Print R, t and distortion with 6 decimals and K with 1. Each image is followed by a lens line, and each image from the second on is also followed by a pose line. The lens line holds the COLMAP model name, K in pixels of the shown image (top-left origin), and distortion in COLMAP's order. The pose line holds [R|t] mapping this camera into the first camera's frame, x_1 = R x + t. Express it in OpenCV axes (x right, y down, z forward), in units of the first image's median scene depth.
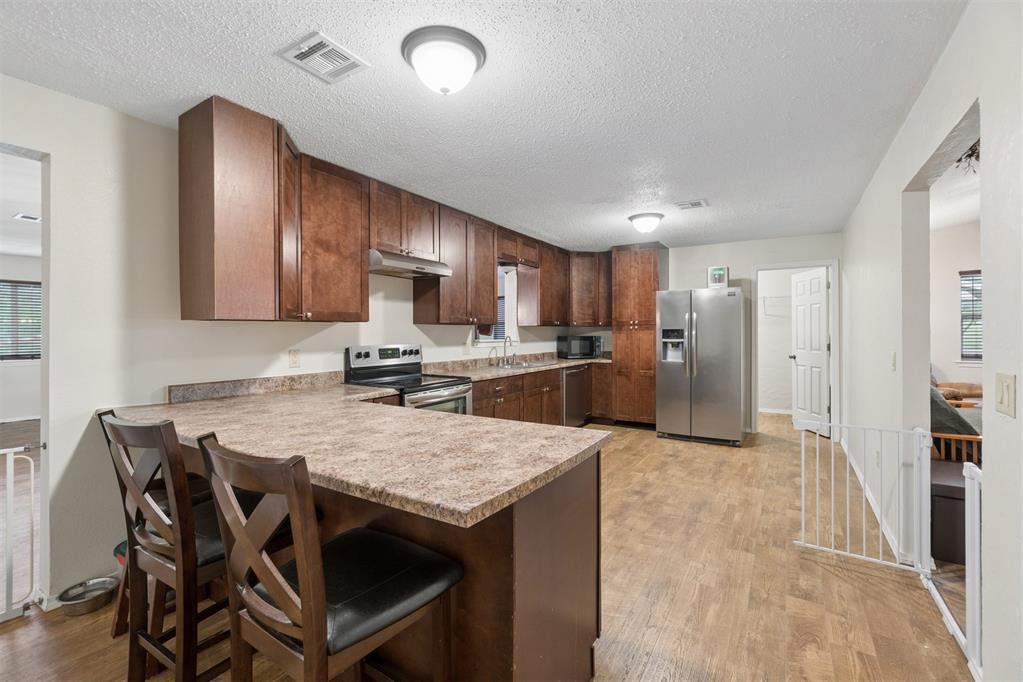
lens RADIAL K [[430.4, 0, 513.2], [0, 430.4, 337.1], [0, 0, 1]] dist [-0.009306, 0.000124]
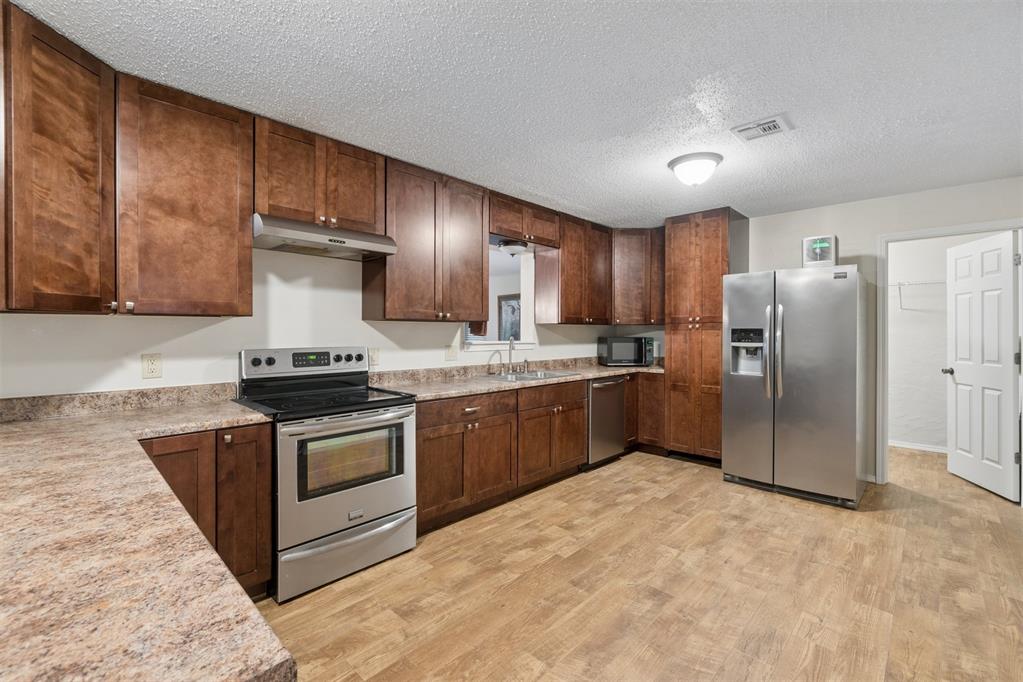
lens RADIAL K [[442.8, 0, 513.5], [0, 442.8, 330.9], [0, 0, 1]] dist [0.001169, 0.001244]
pose [[0.980912, 0.005475, -0.194373, 0.137802], [-0.007836, 0.999905, -0.011382, -0.003560], [0.194292, 0.012688, 0.980862, 0.216178]]
